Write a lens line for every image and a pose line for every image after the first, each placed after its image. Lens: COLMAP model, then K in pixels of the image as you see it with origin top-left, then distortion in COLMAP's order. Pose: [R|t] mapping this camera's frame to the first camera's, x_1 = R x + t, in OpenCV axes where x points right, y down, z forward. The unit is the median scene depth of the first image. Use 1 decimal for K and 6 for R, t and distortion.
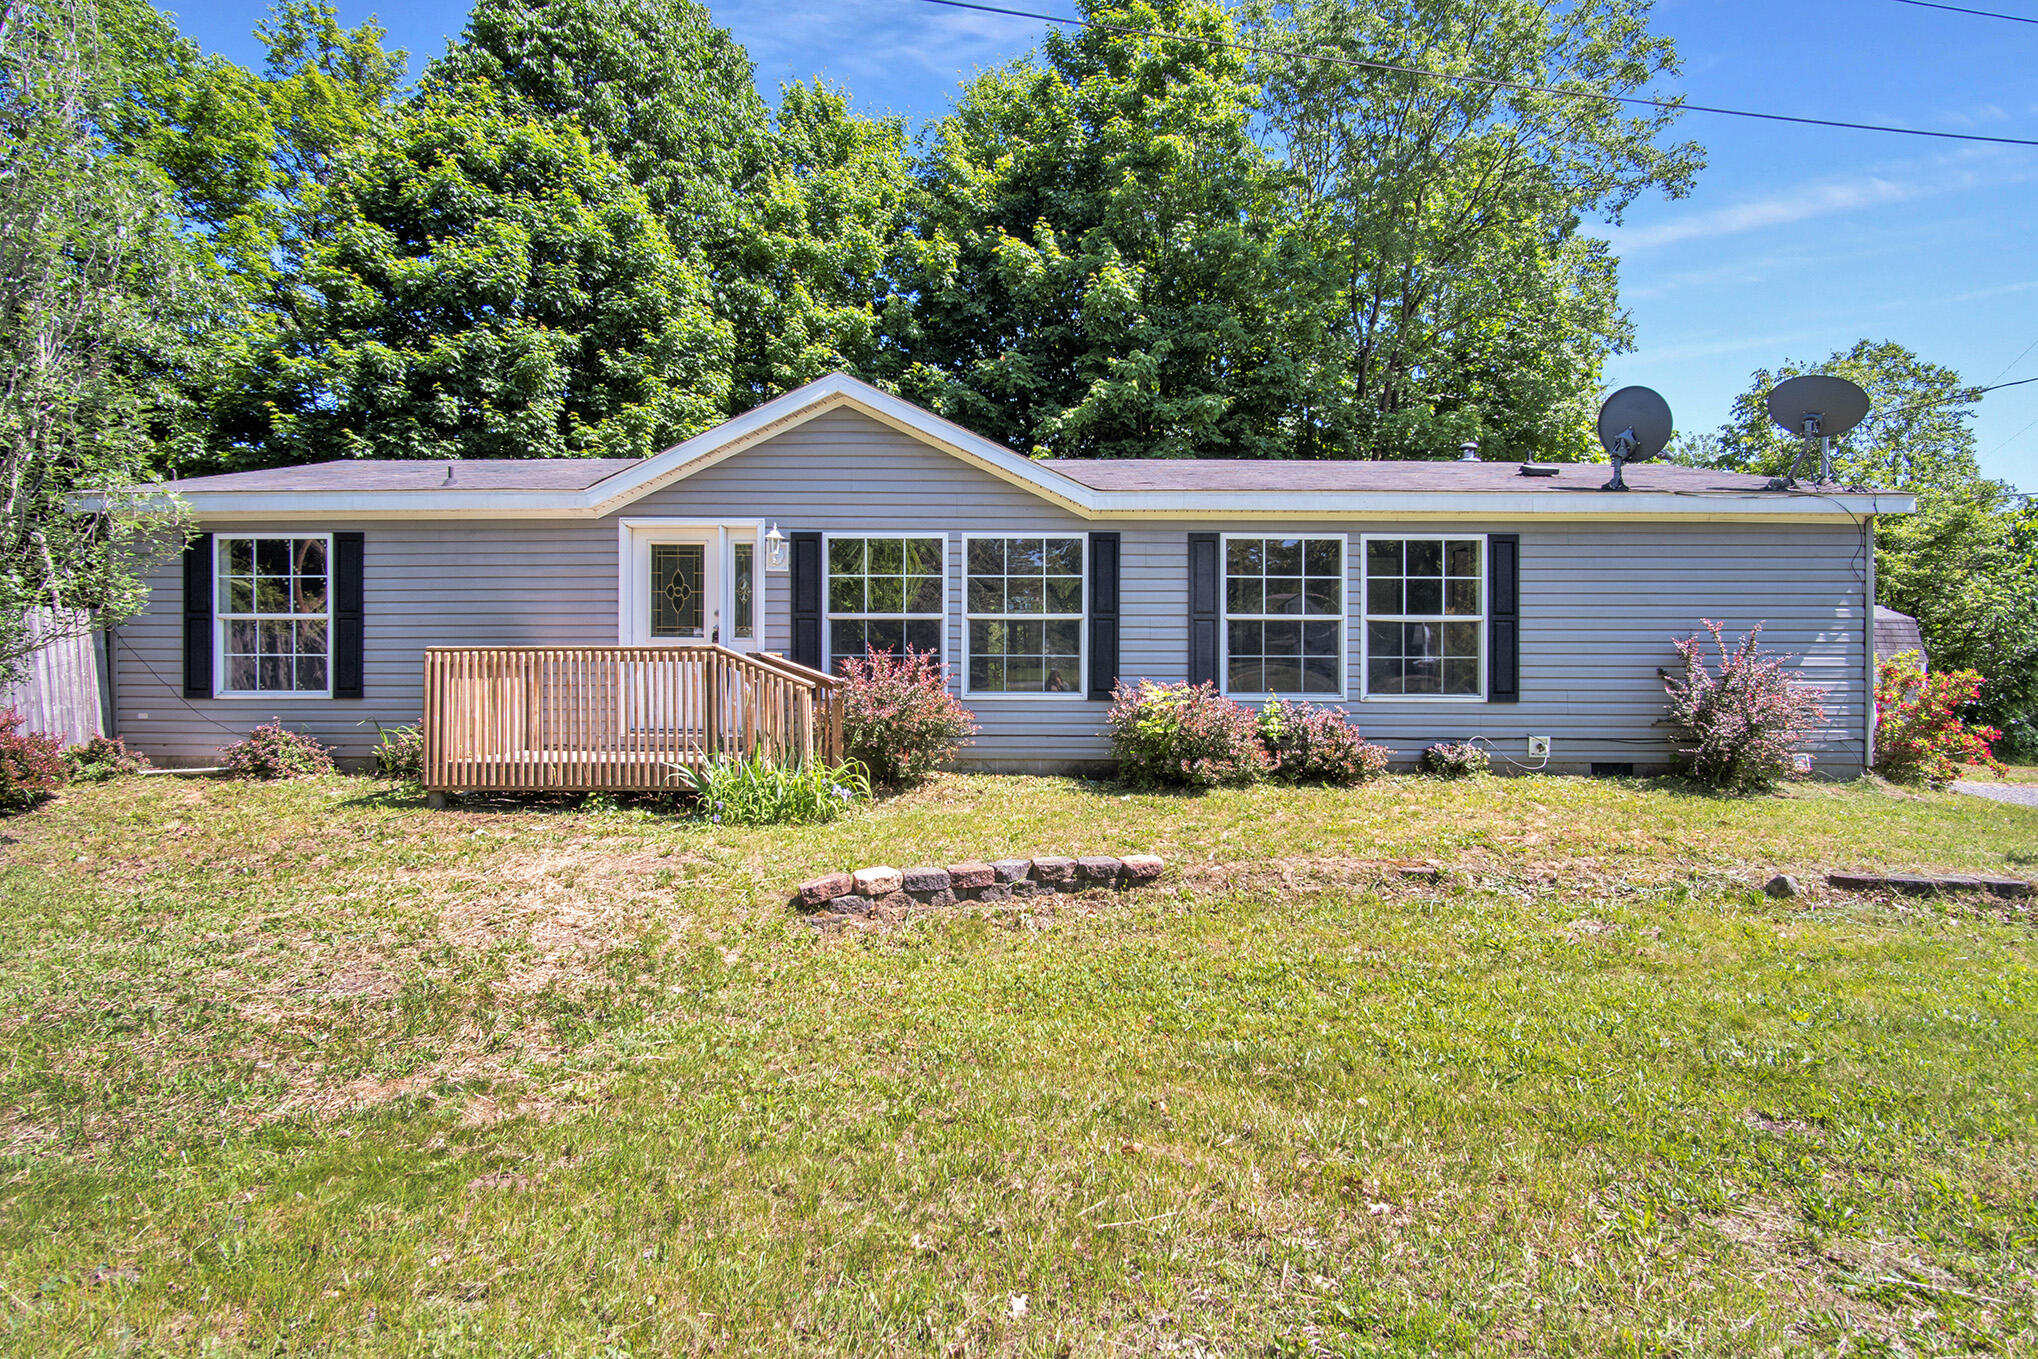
lens RADIAL K [[1103.1, 0, 1019.0], [0, 1103.1, 679.5], [0, 0, 1]] dist [-0.003045, -0.000554]
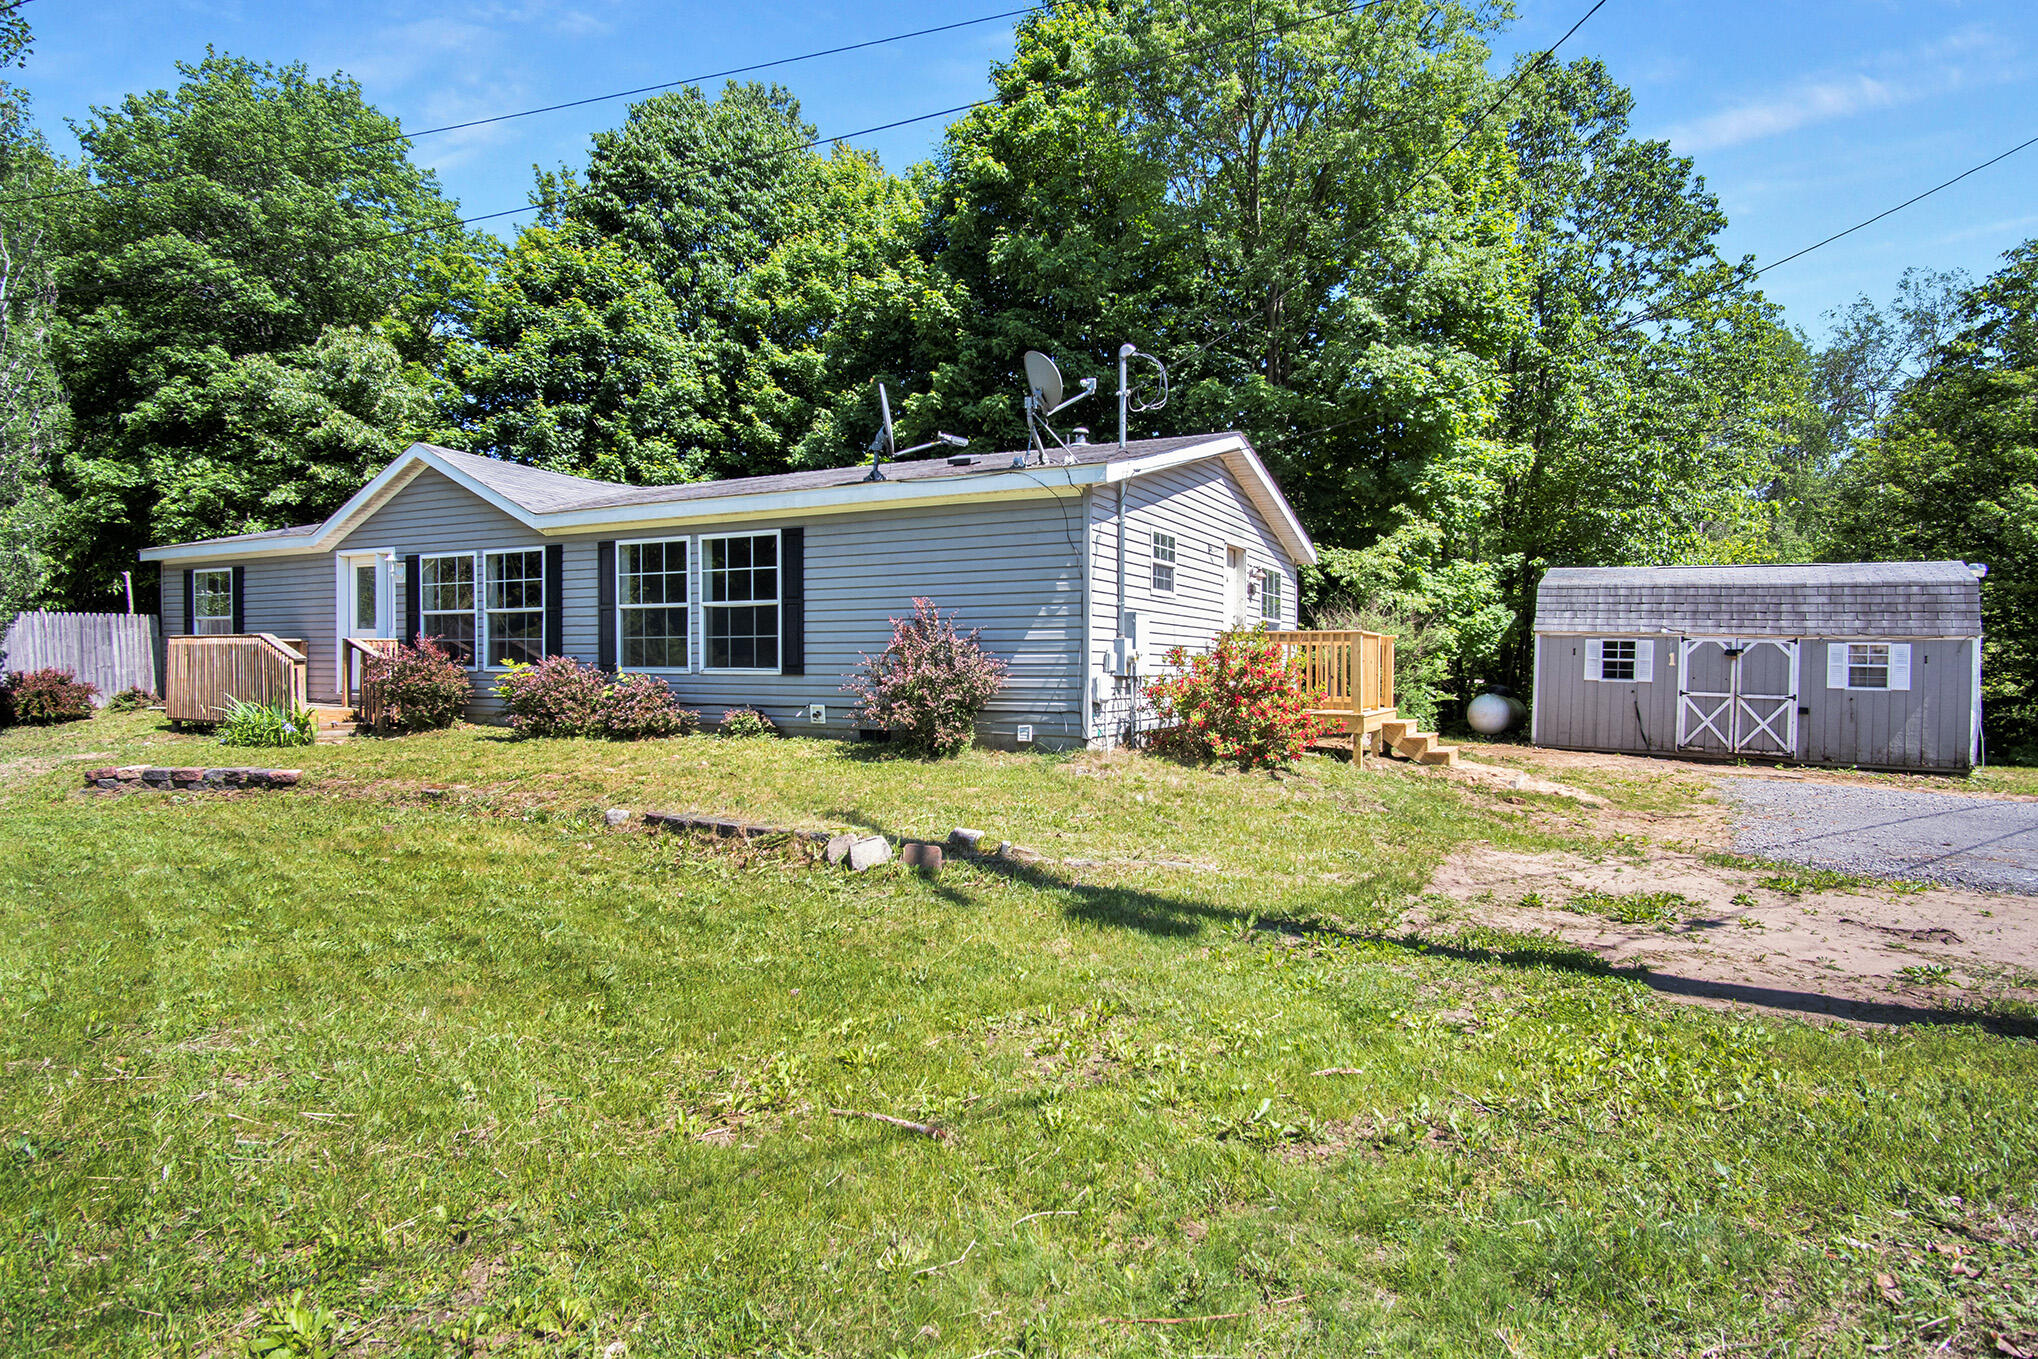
lens RADIAL K [[1103.1, 0, 1019.0], [0, 1103.1, 679.5], [0, 0, 1]] dist [-0.003045, -0.000554]
pose [[0.871909, 0.008164, -0.489600, 1.207194], [0.000028, 0.999860, 0.016722, 0.006210], [0.489668, -0.014594, 0.871787, 0.116945]]
